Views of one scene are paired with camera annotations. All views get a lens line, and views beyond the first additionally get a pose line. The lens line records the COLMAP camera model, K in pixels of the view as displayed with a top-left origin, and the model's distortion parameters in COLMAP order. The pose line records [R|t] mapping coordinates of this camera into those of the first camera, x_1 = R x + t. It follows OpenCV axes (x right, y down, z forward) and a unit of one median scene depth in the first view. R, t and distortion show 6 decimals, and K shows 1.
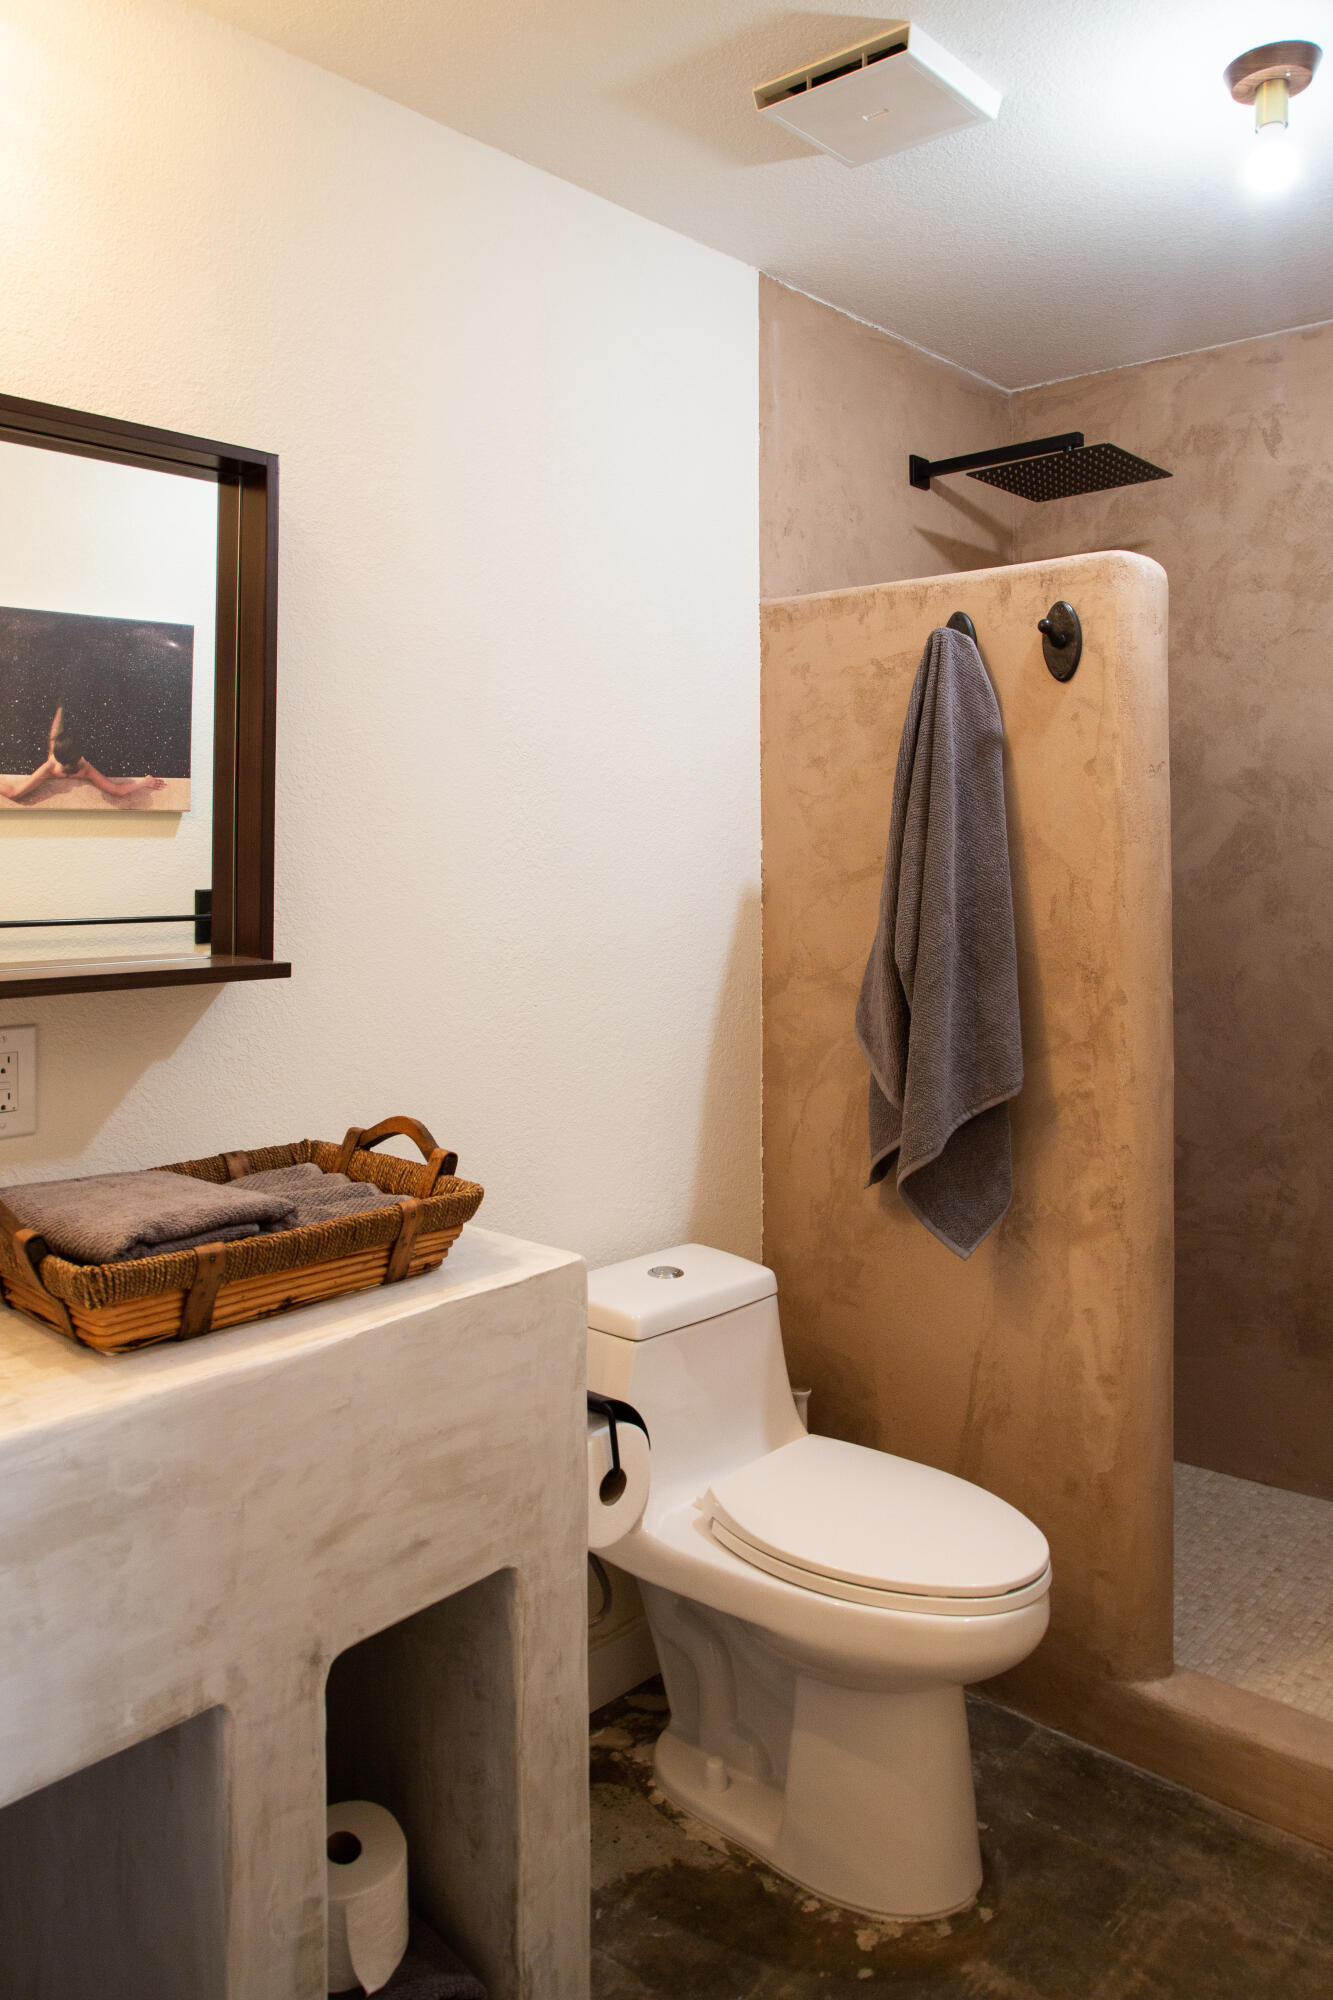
lens RADIAL K [[1471.5, 0, 664.5], [0, 1471.5, 788.9], [0, 0, 1]] dist [-0.072418, 0.030047]
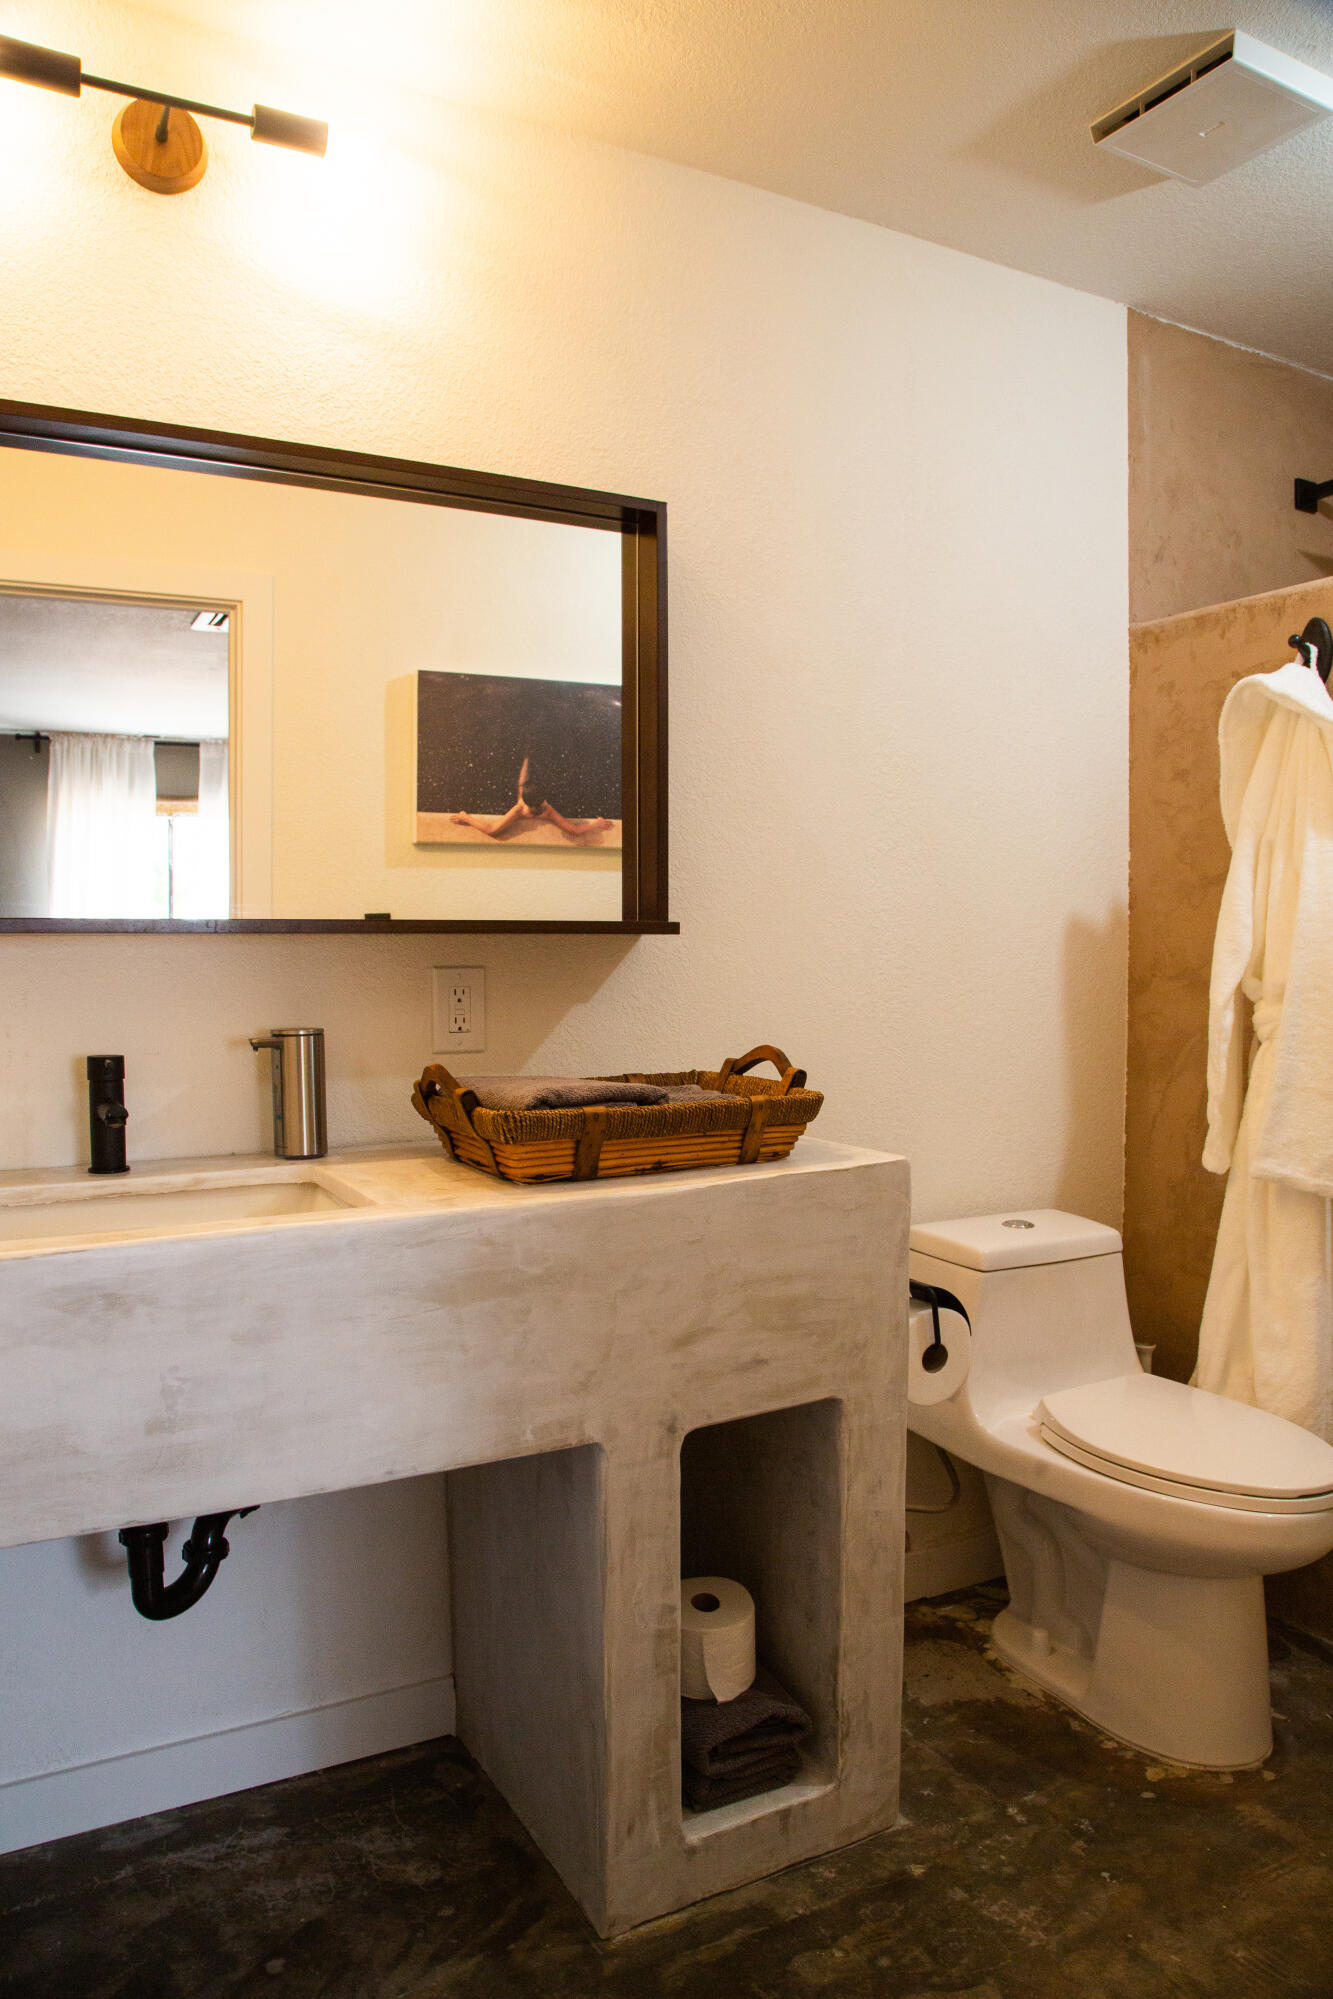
lens RADIAL K [[1394.8, 0, 666.5], [0, 1394.8, 999.5], [0, 0, 1]] dist [-0.091548, 0.051635]
pose [[0.949522, 0.014814, -0.313351, 0.096991], [0.012915, 0.996191, 0.086232, 0.080028], [0.313435, -0.085926, 0.945714, -0.105644]]
